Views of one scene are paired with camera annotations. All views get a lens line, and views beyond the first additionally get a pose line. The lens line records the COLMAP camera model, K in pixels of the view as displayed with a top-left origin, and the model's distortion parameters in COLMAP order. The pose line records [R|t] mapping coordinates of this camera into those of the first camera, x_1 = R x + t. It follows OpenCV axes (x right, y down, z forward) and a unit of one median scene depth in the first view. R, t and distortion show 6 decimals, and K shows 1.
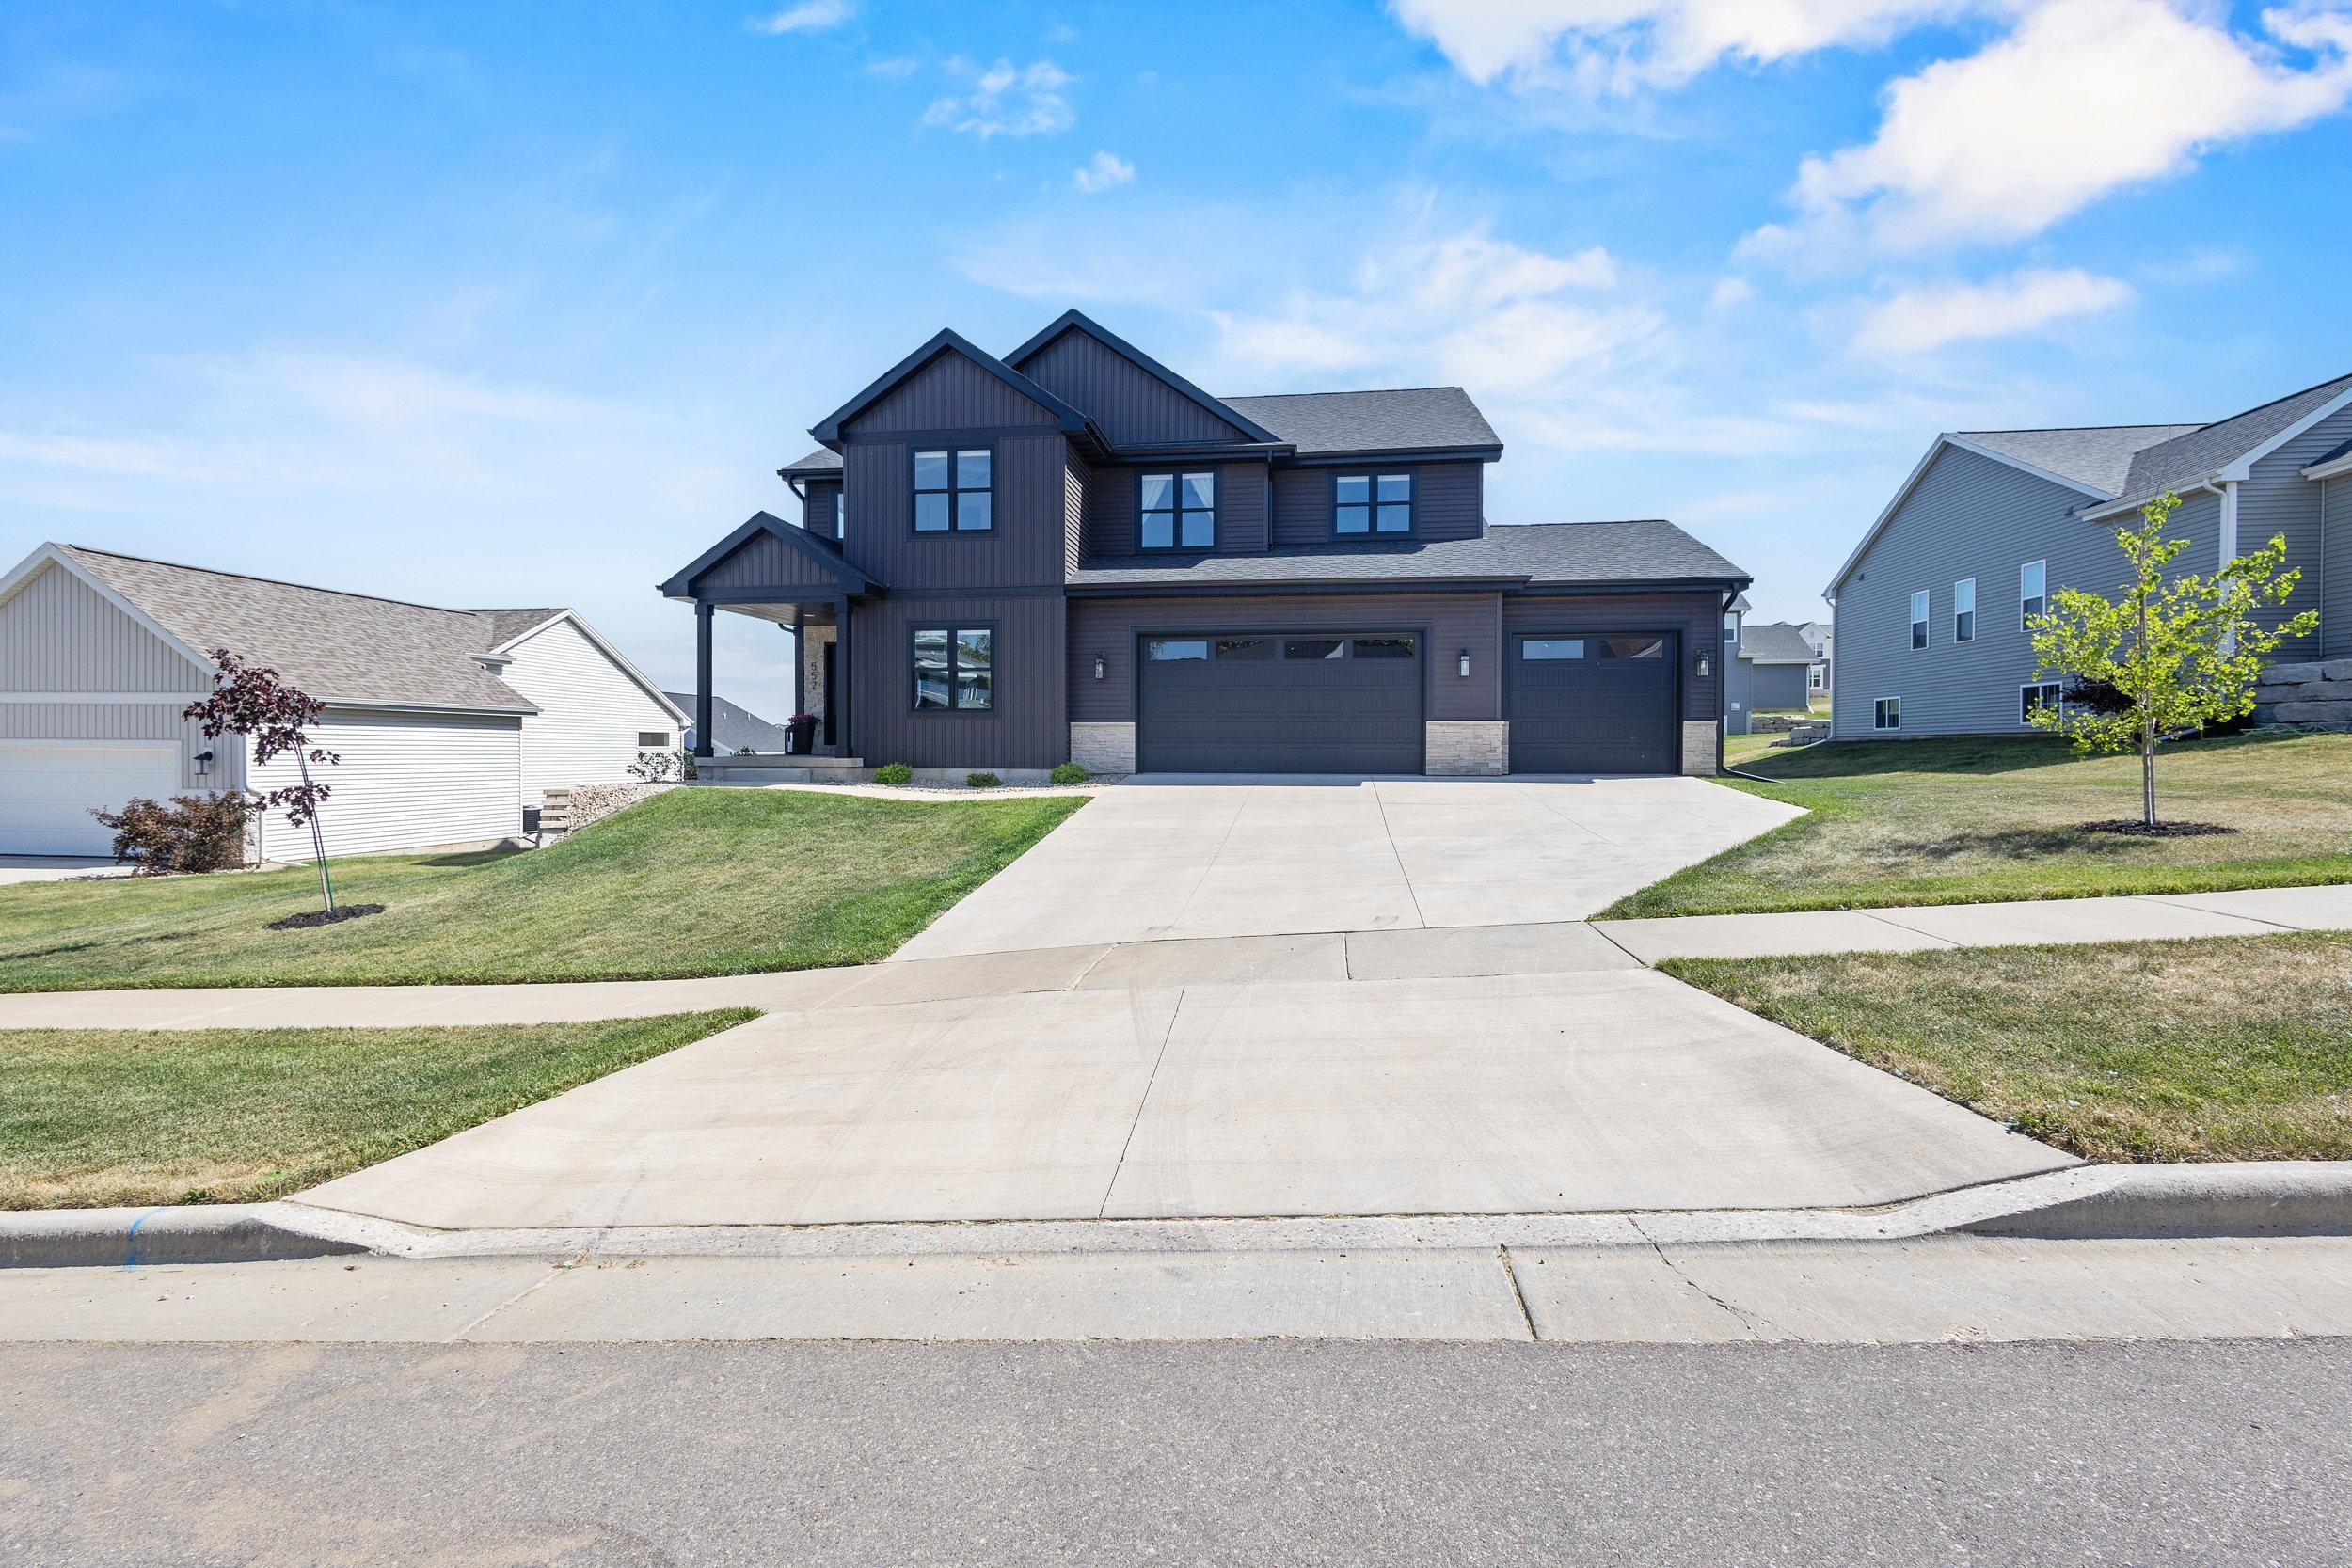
lens RADIAL K [[1068.5, 0, 1159.8], [0, 1068.5, 754.5], [0, 0, 1]] dist [0.010203, -0.000149]
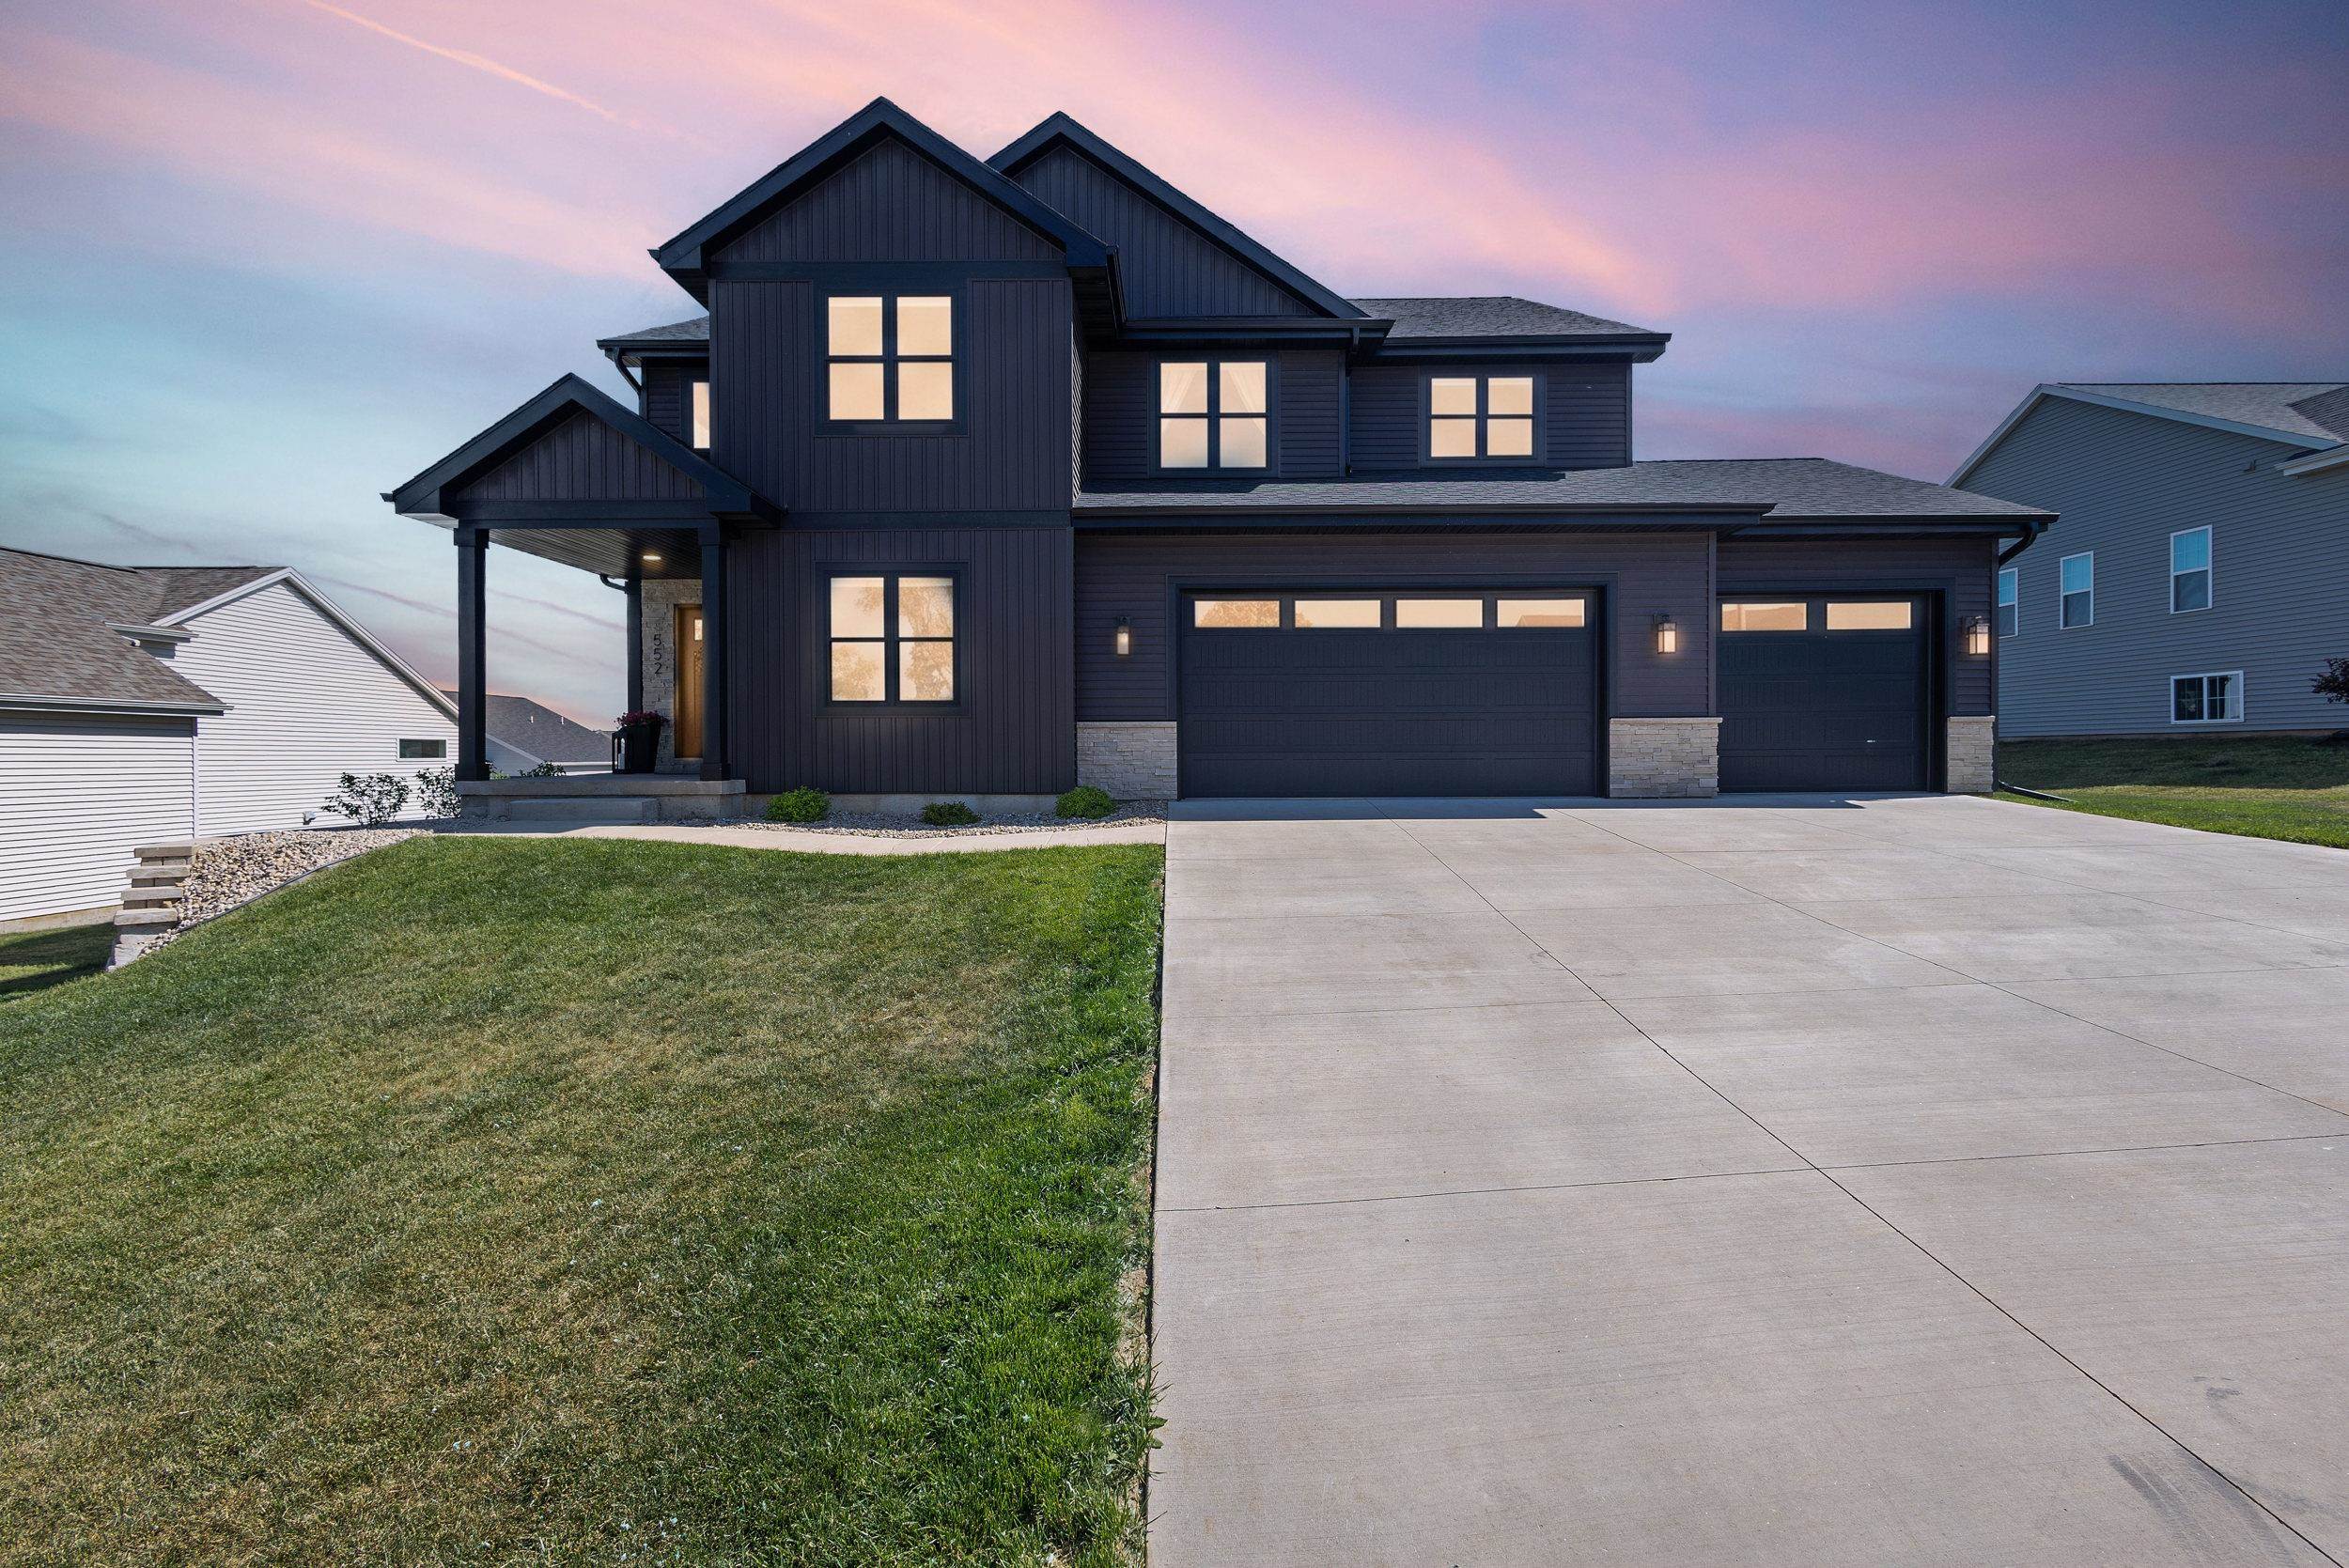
lens RADIAL K [[1067.2, 0, 1158.3], [0, 1067.2, 754.5], [0, 0, 1]] dist [0.010203, -0.000149]
pose [[0.990337, -0.006404, 0.138537, -0.124999], [0.006967, 0.999969, -0.003584, -0.007338], [-0.138510, 0.004515, 0.990351, 0.345917]]
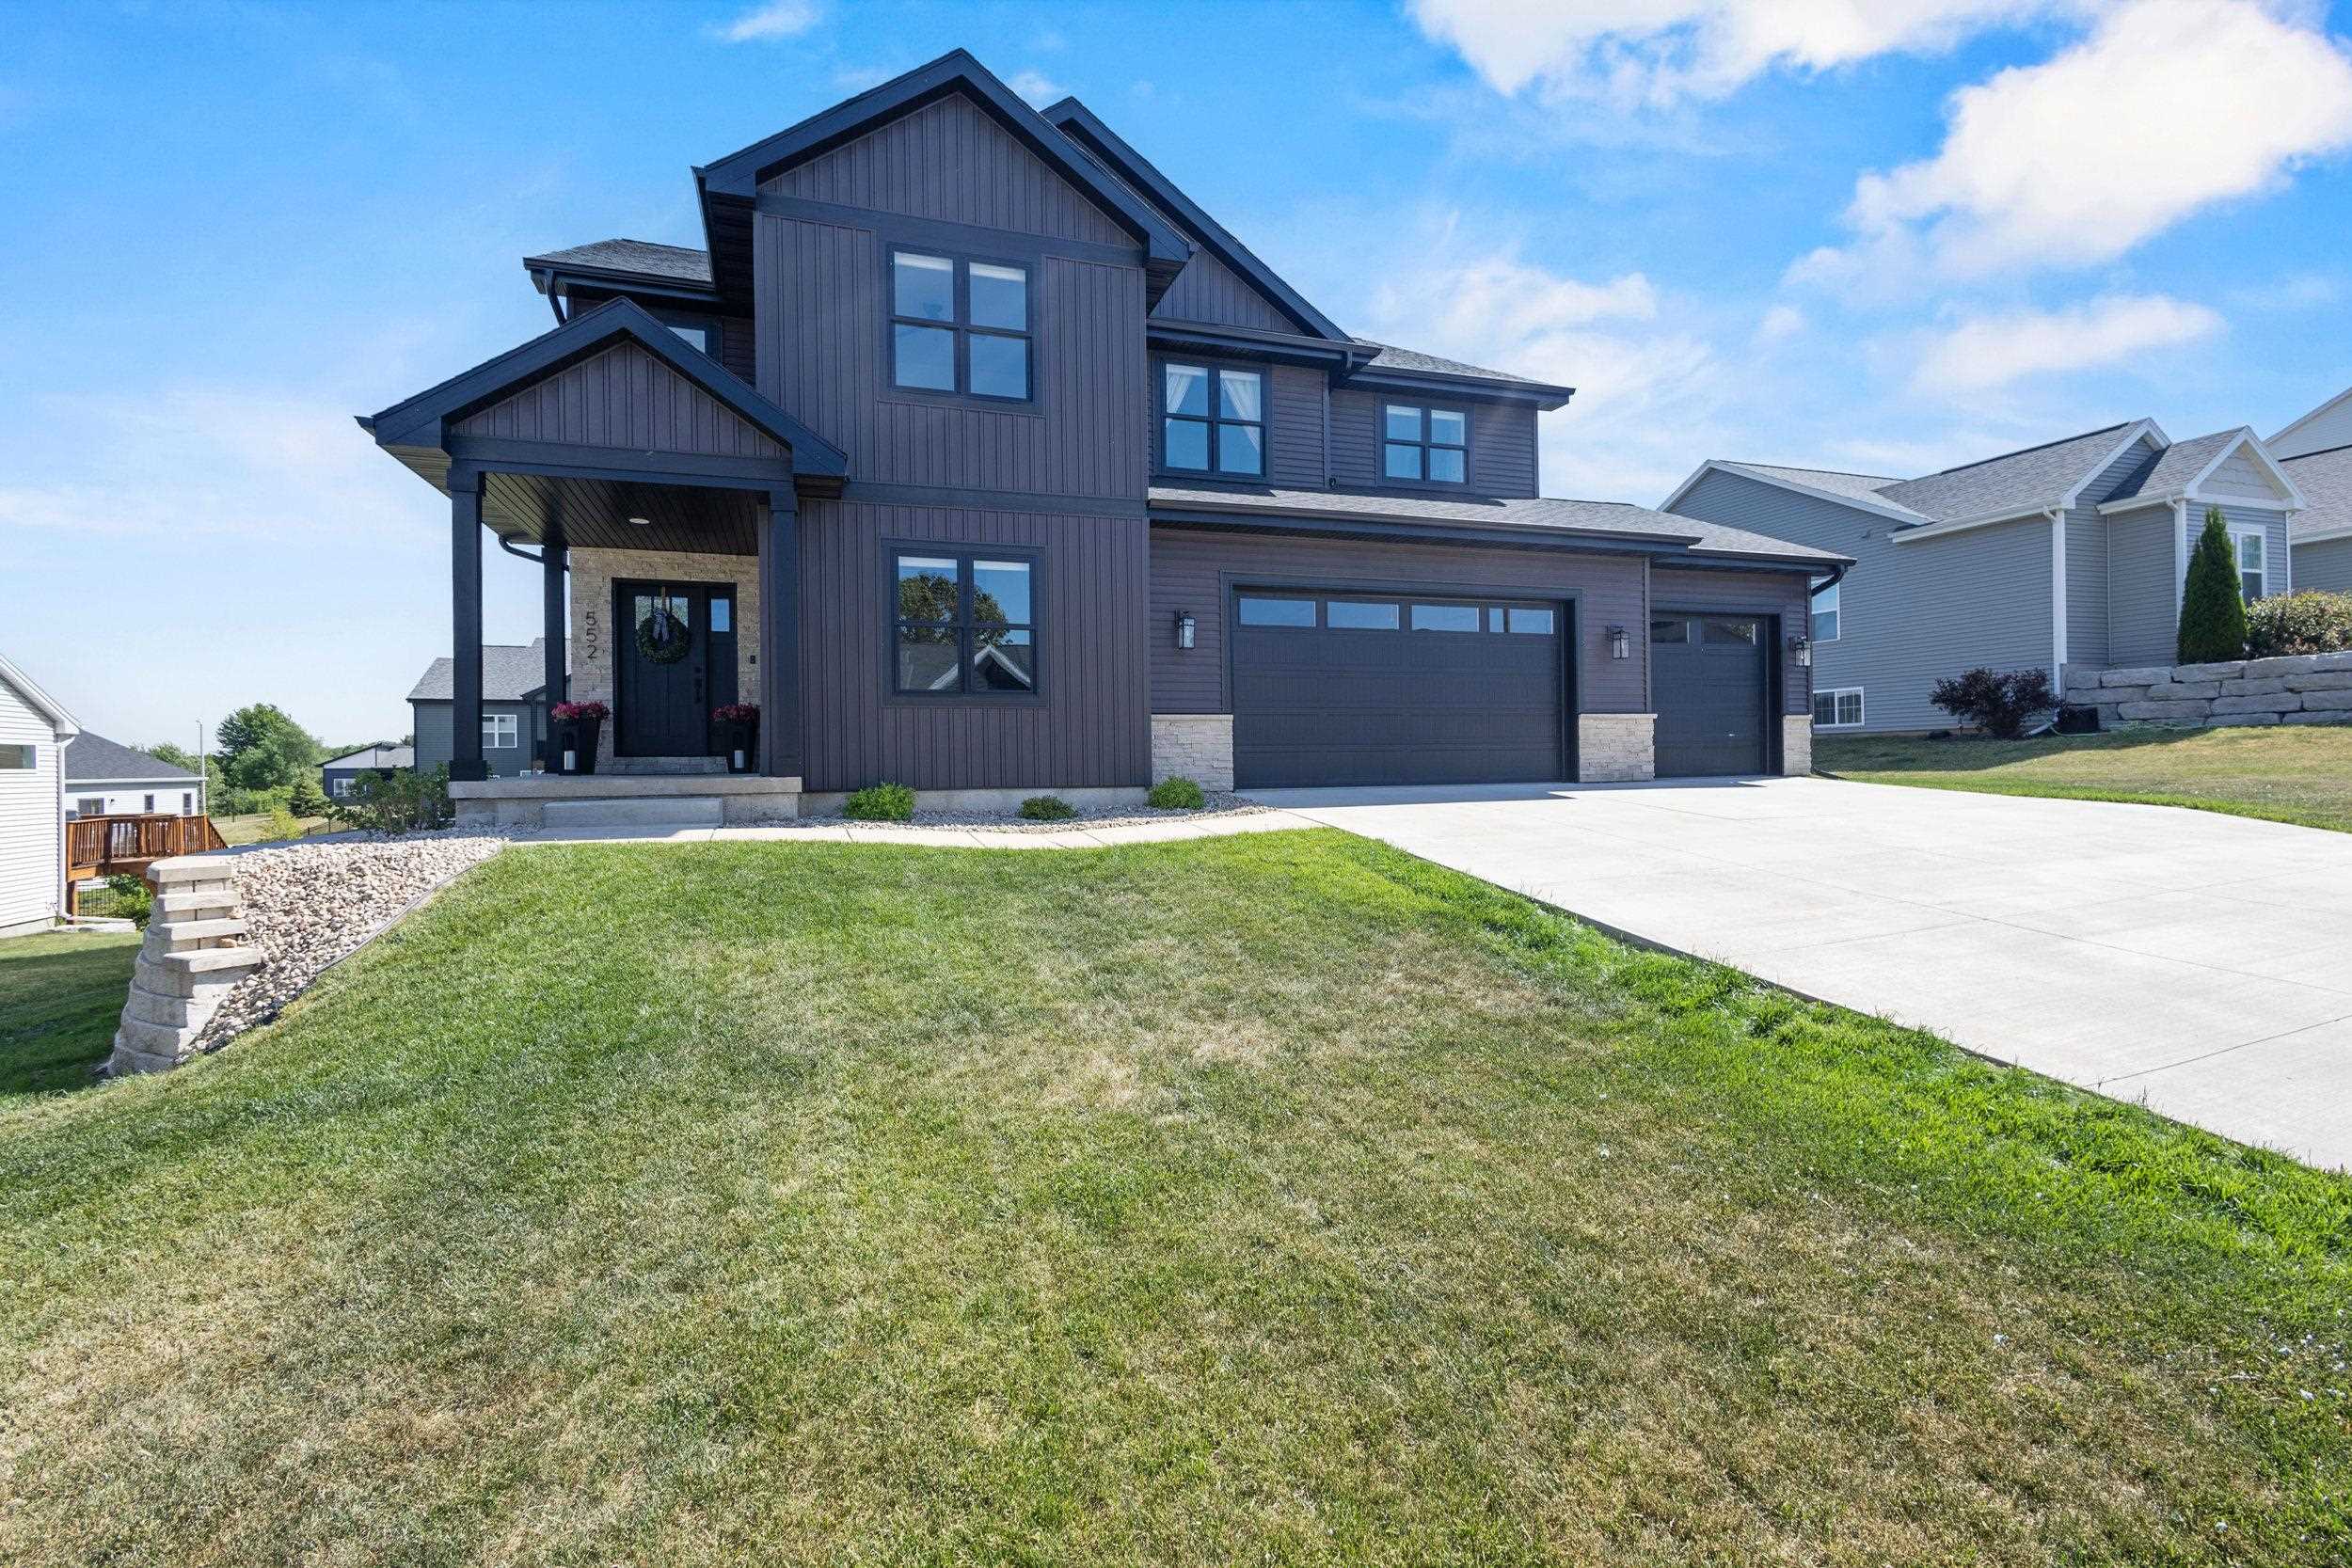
lens RADIAL K [[1068.5, 0, 1159.8], [0, 1068.5, 754.5], [0, 0, 1]] dist [0.010203, -0.000149]
pose [[0.887152, -0.011074, 0.461344, -0.374431], [0.017406, 0.999804, -0.009473, 0.000574], [-0.461149, 0.016434, 0.887171, 0.418900]]
